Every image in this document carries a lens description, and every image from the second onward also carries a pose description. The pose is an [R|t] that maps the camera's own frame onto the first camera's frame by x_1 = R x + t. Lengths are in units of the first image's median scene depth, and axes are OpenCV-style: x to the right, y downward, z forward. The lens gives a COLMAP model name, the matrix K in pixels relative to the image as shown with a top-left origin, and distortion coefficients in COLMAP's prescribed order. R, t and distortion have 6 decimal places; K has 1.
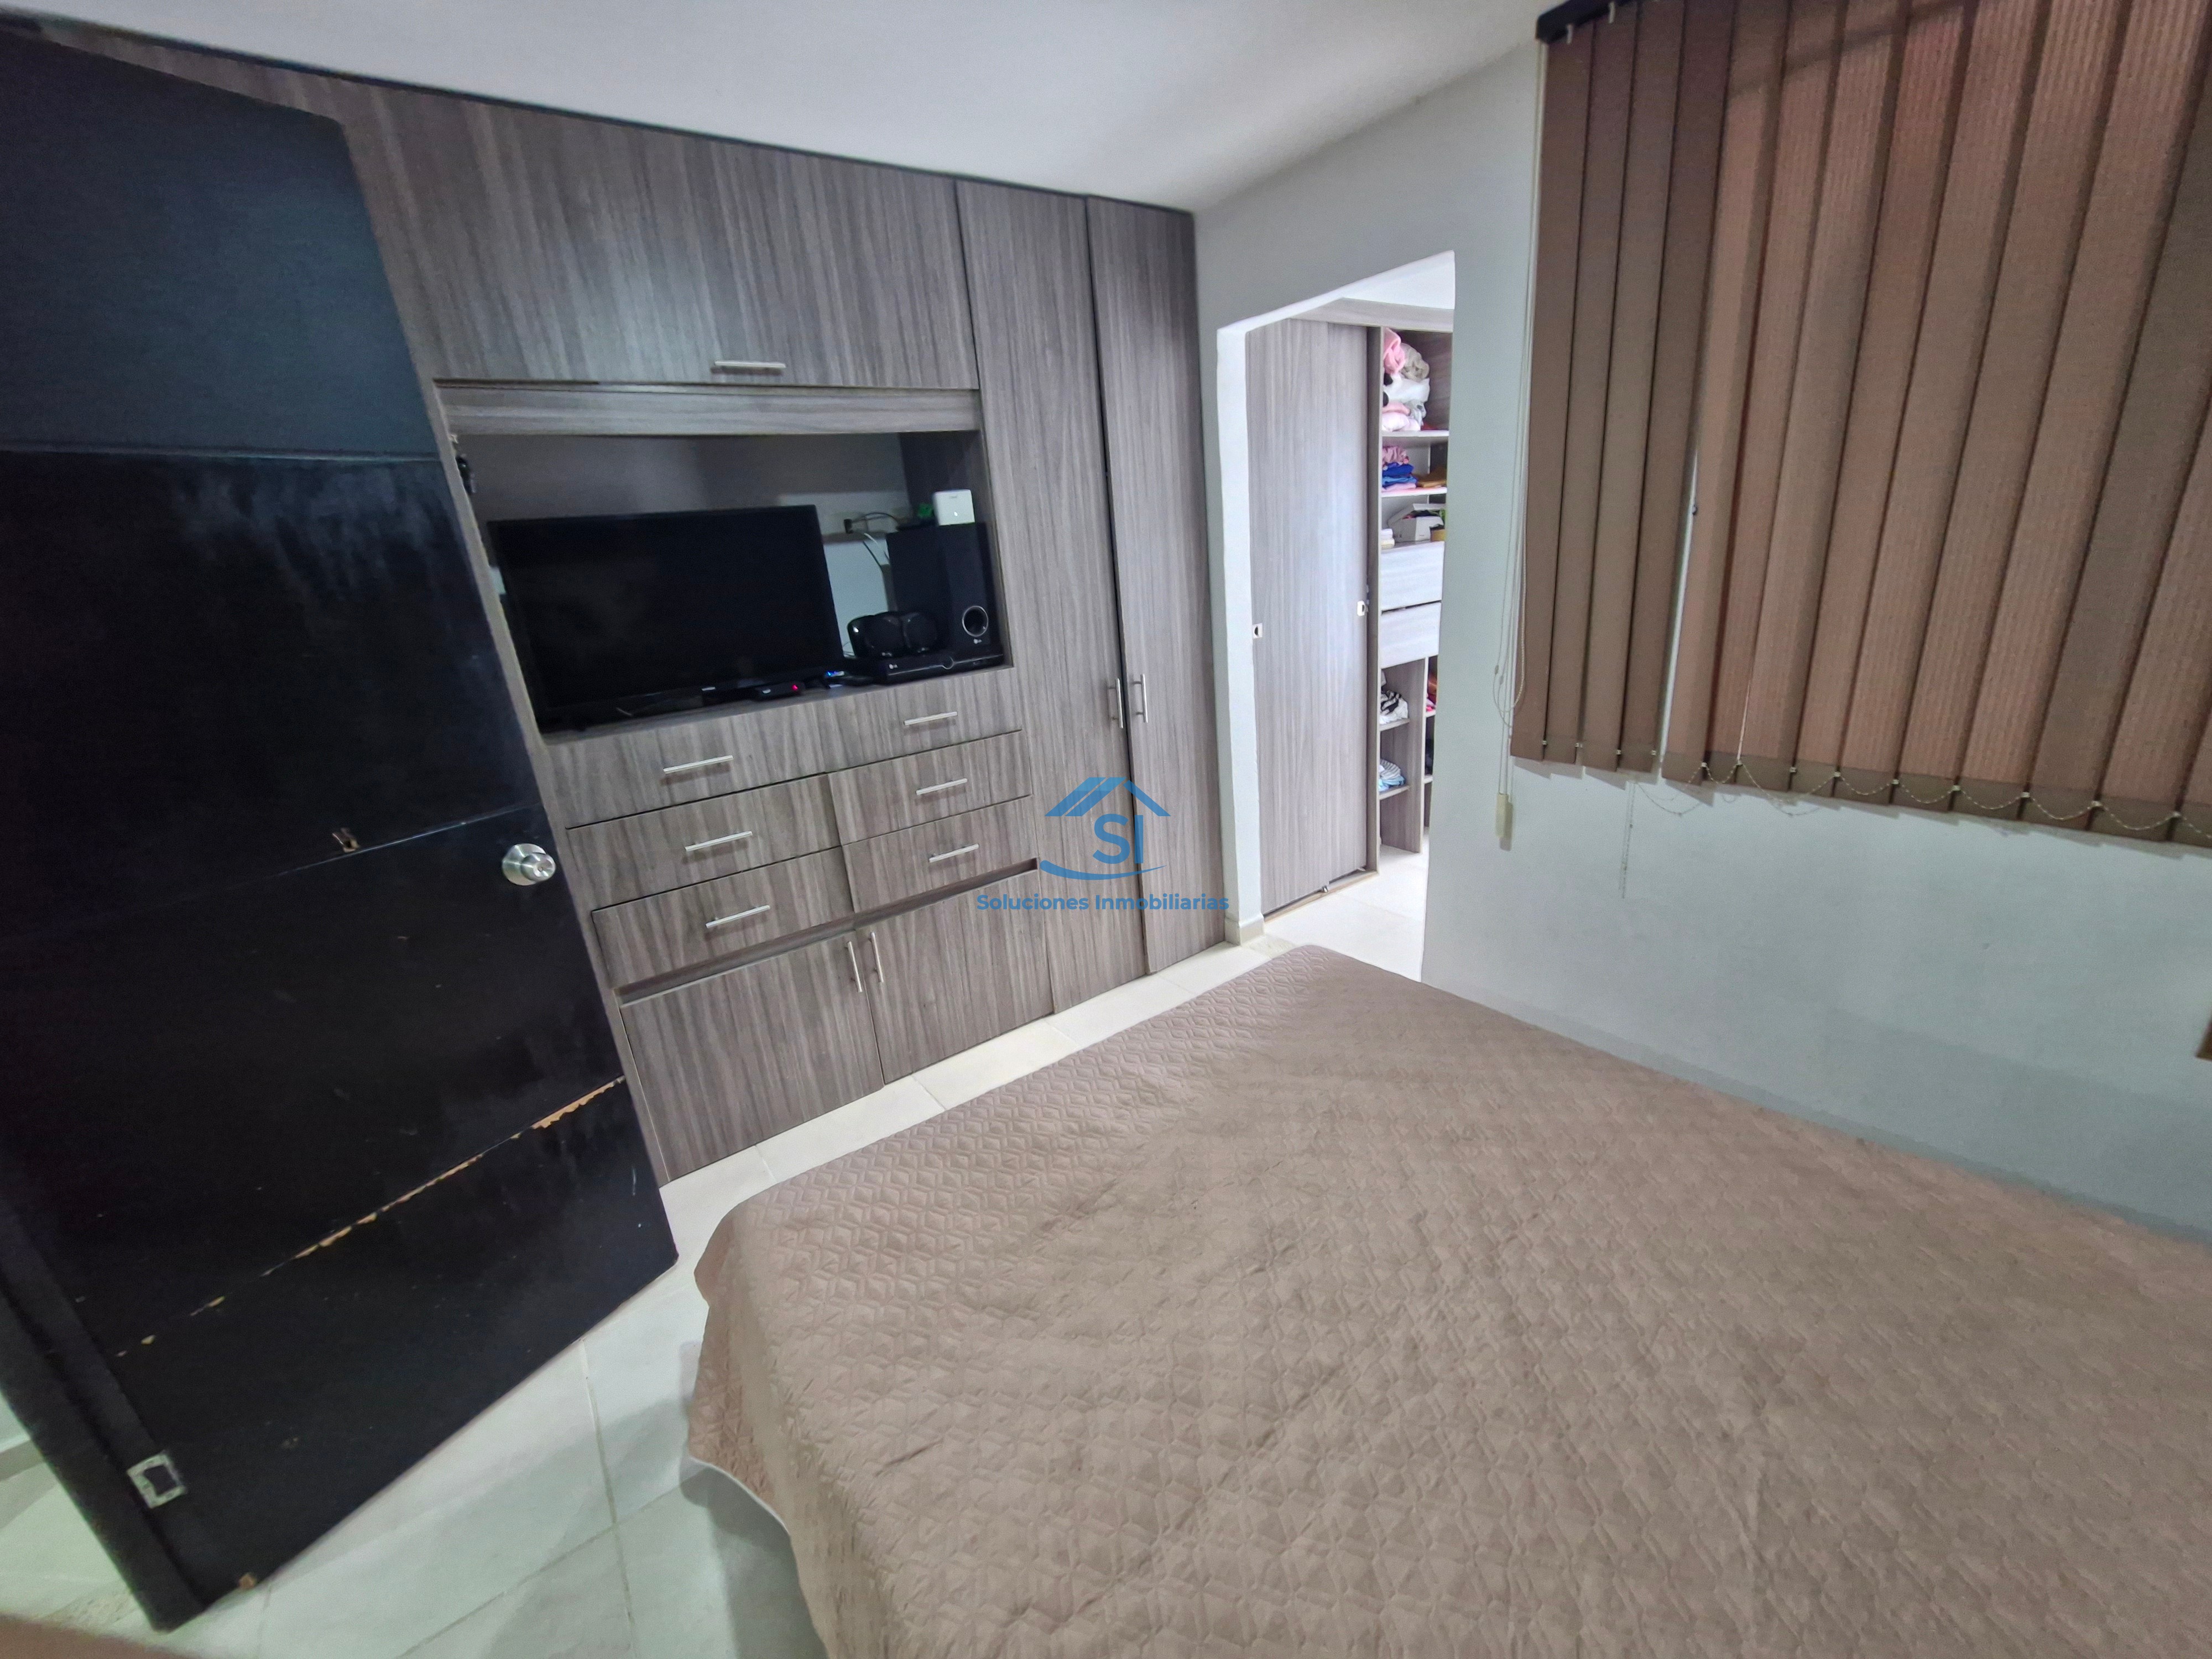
lens RADIAL K [[870.2, 0, 1097.5], [0, 870.2, 832.1], [0, 0, 1]] dist [-0.003102, -0.000126]
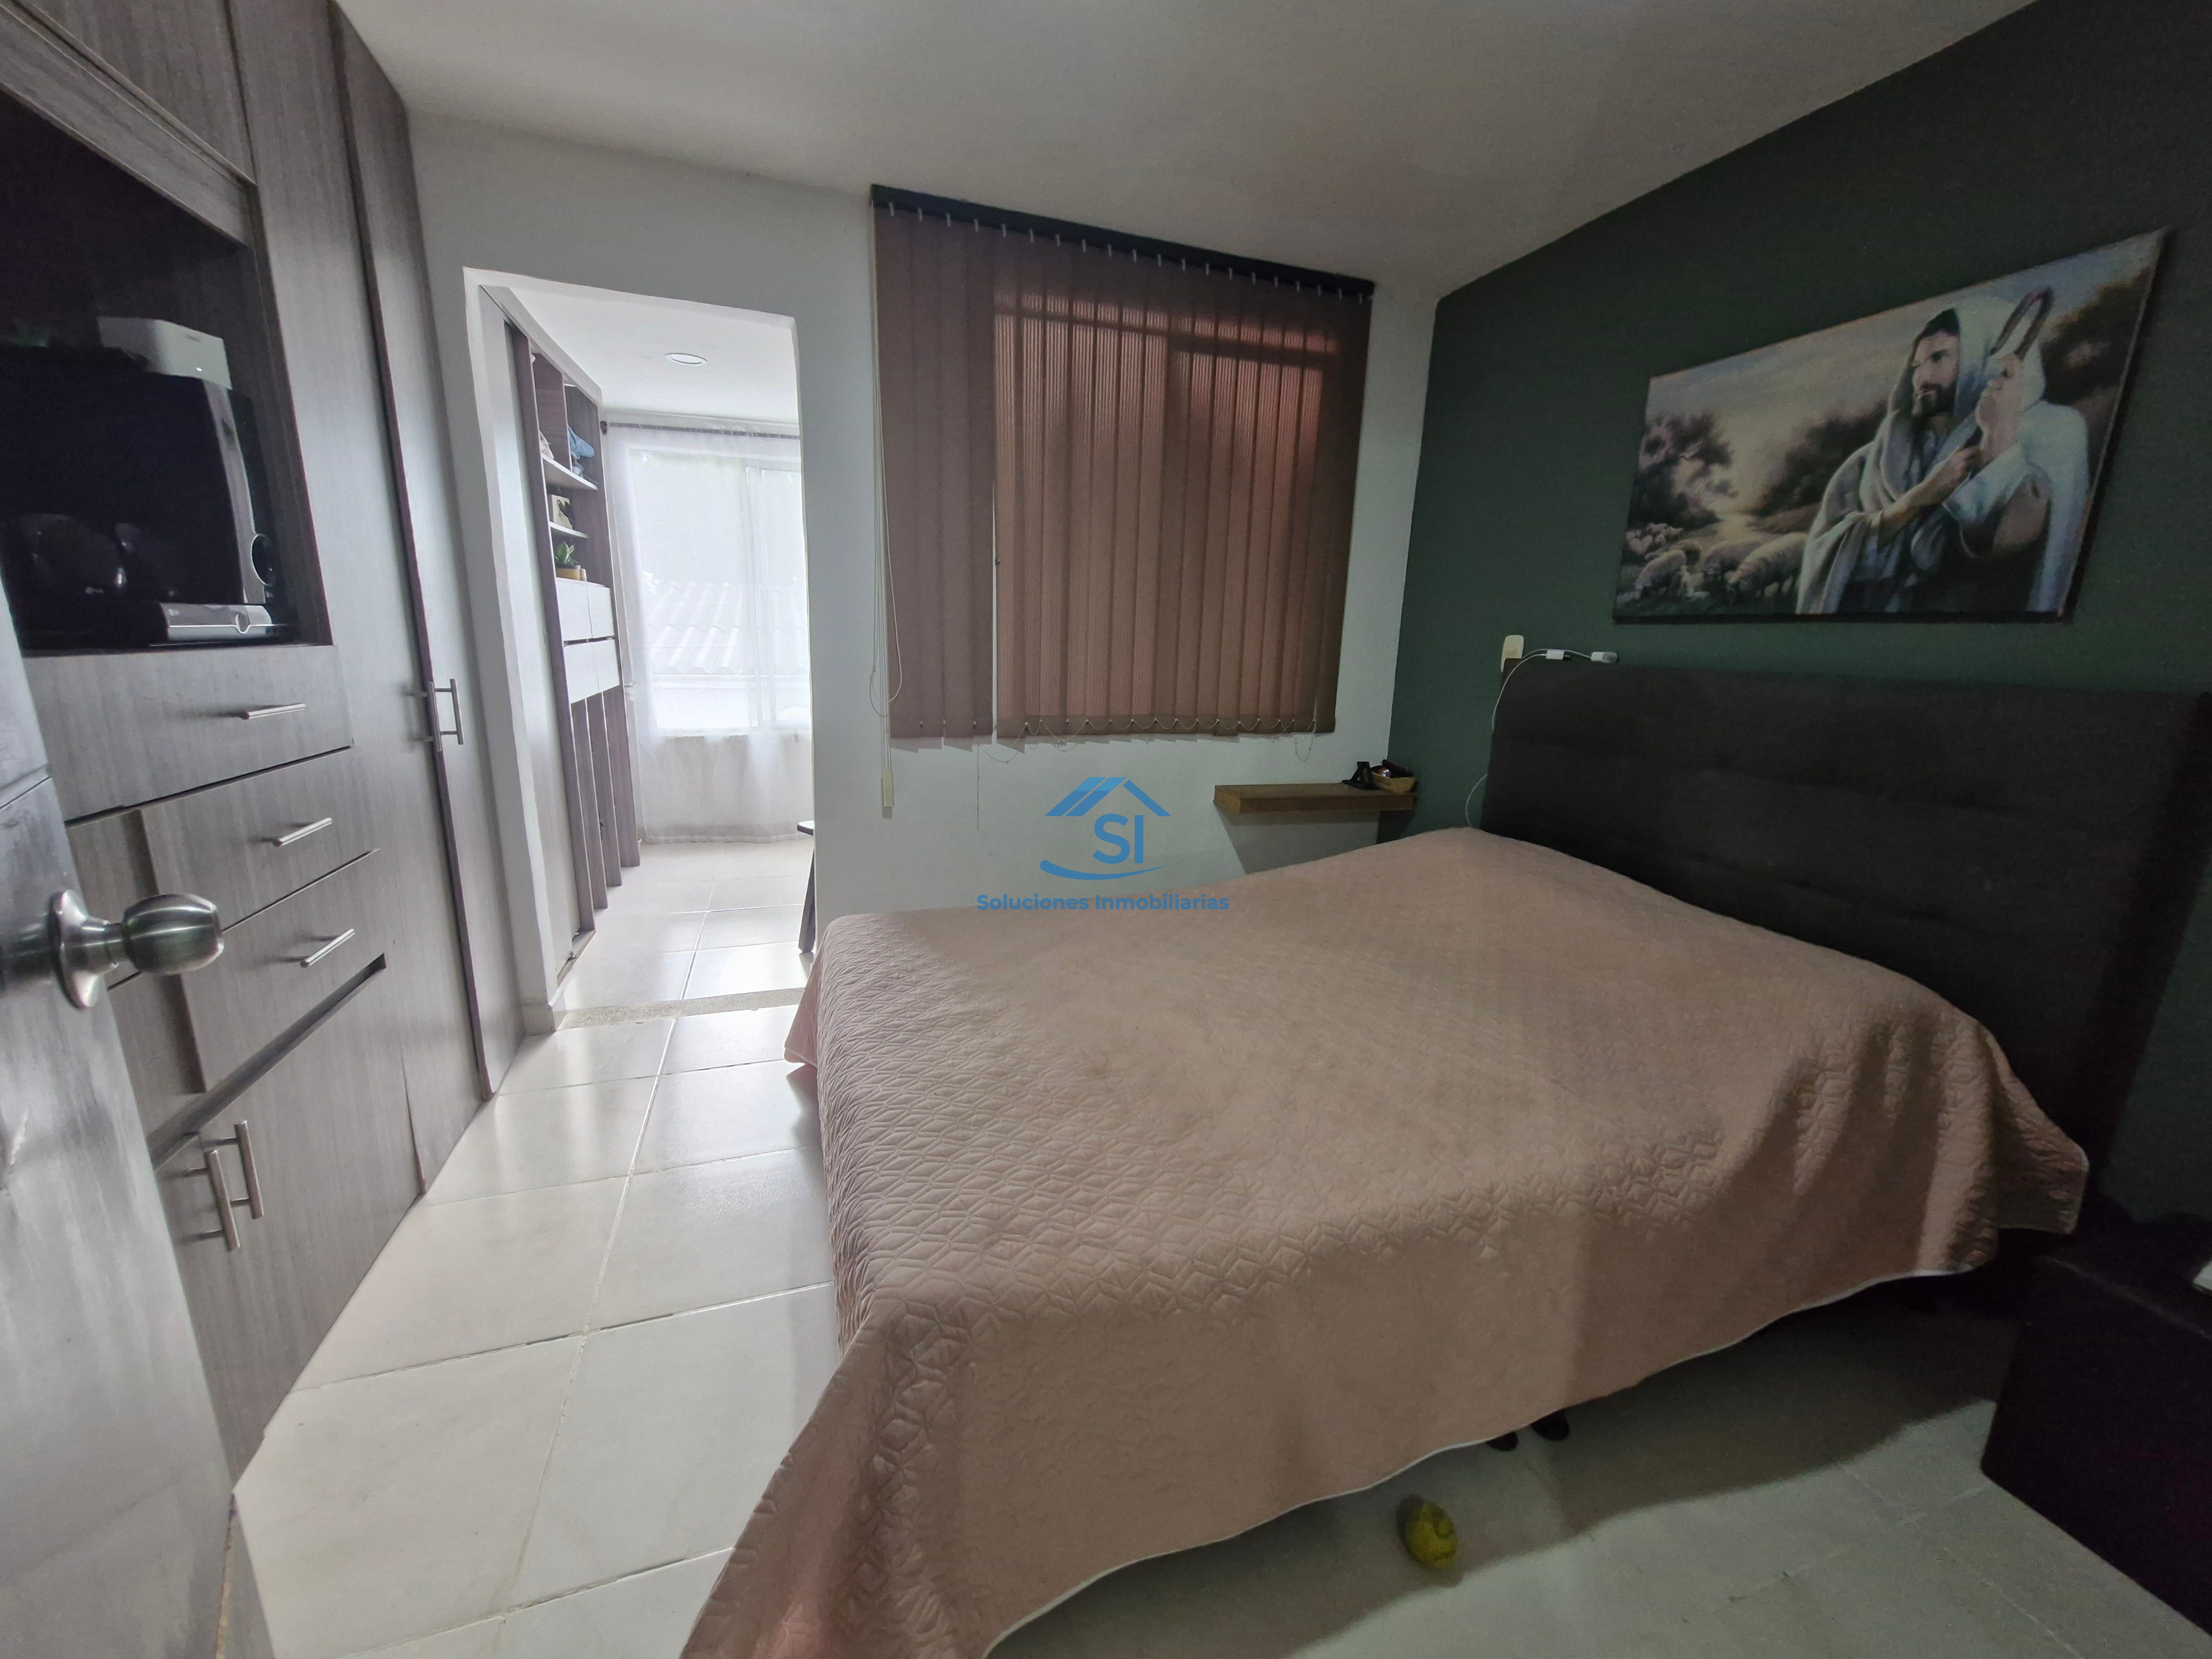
lens RADIAL K [[870.2, 0, 1099.3], [0, 870.2, 830.5], [0, 0, 1]] dist [-0.003102, -0.000126]
pose [[0.283193, -0.114928, 0.952152, -0.867653], [0.244960, 0.968532, 0.044048, 0.078855], [-0.927252, 0.220765, 0.302434, 0.514076]]
